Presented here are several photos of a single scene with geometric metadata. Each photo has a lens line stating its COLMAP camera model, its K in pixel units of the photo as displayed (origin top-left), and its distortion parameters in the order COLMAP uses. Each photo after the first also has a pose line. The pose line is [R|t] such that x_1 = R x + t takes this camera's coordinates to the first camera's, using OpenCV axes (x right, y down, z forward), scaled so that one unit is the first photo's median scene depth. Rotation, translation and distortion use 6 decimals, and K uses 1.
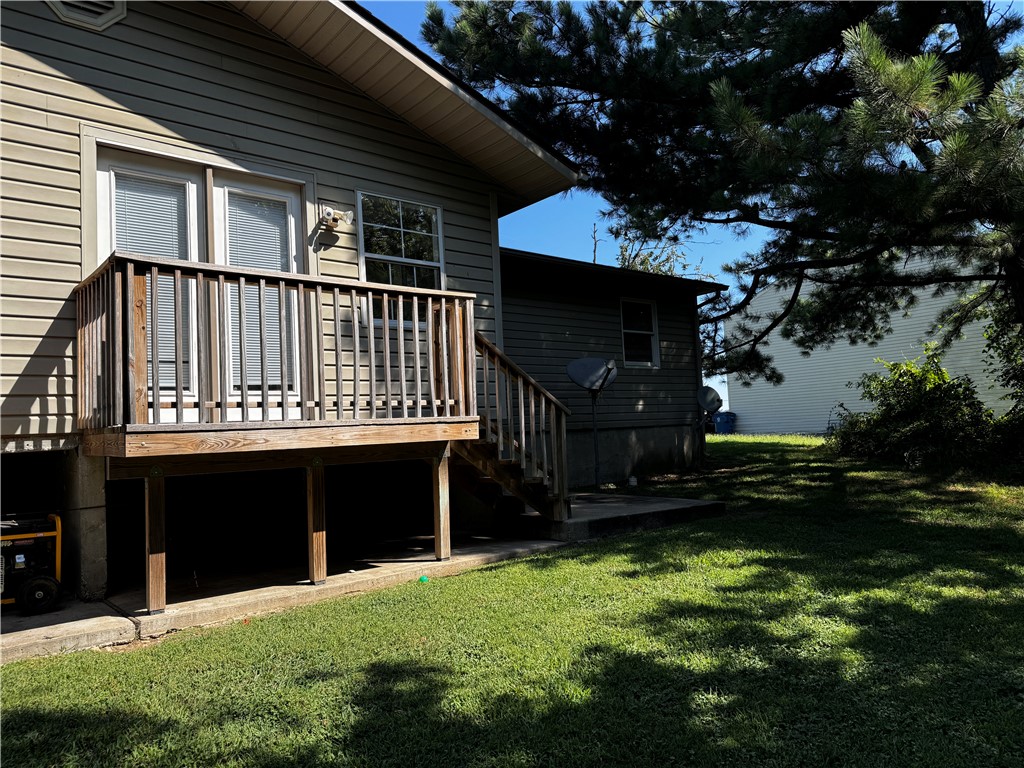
lens RADIAL K [[712.2, 0, 513.7], [0, 712.2, 386.1], [0, 0, 1]] dist [0.048822, -0.018907]
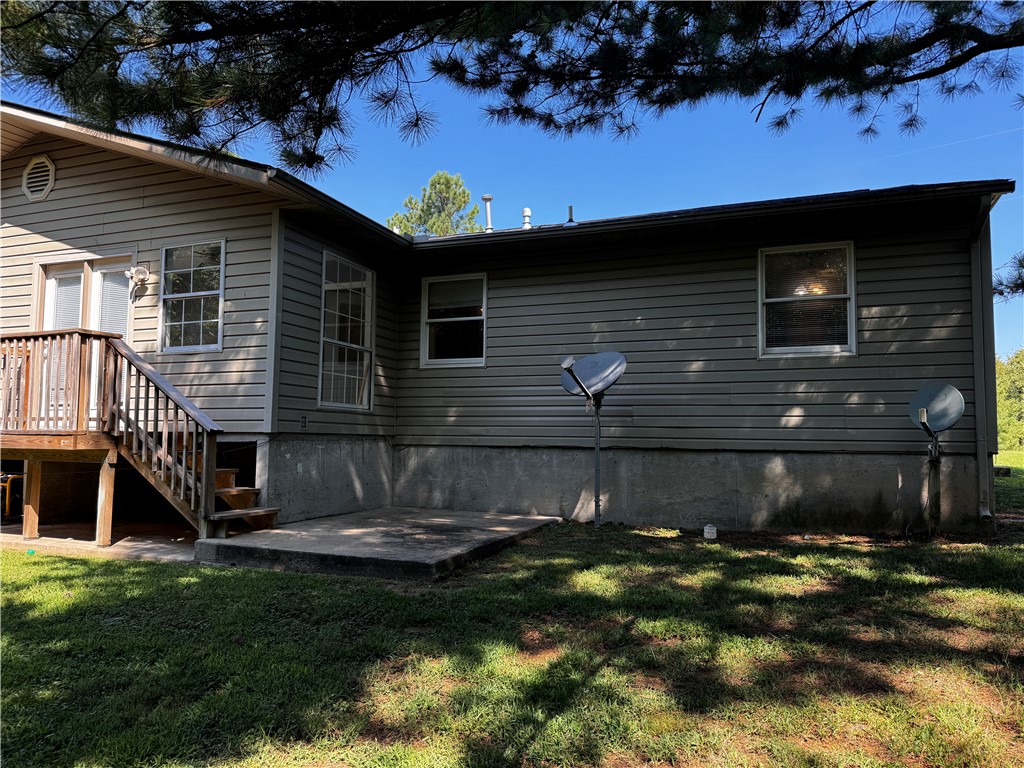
lens RADIAL K [[712.2, 0, 511.5], [0, 712.2, 384.8], [0, 0, 1]] dist [0.048822, -0.018907]
pose [[0.464401, -0.017528, -0.885451, 1.224988], [0.024756, 0.999670, -0.006804, -0.005668], [0.885279, -0.018761, 0.464682, 0.970916]]
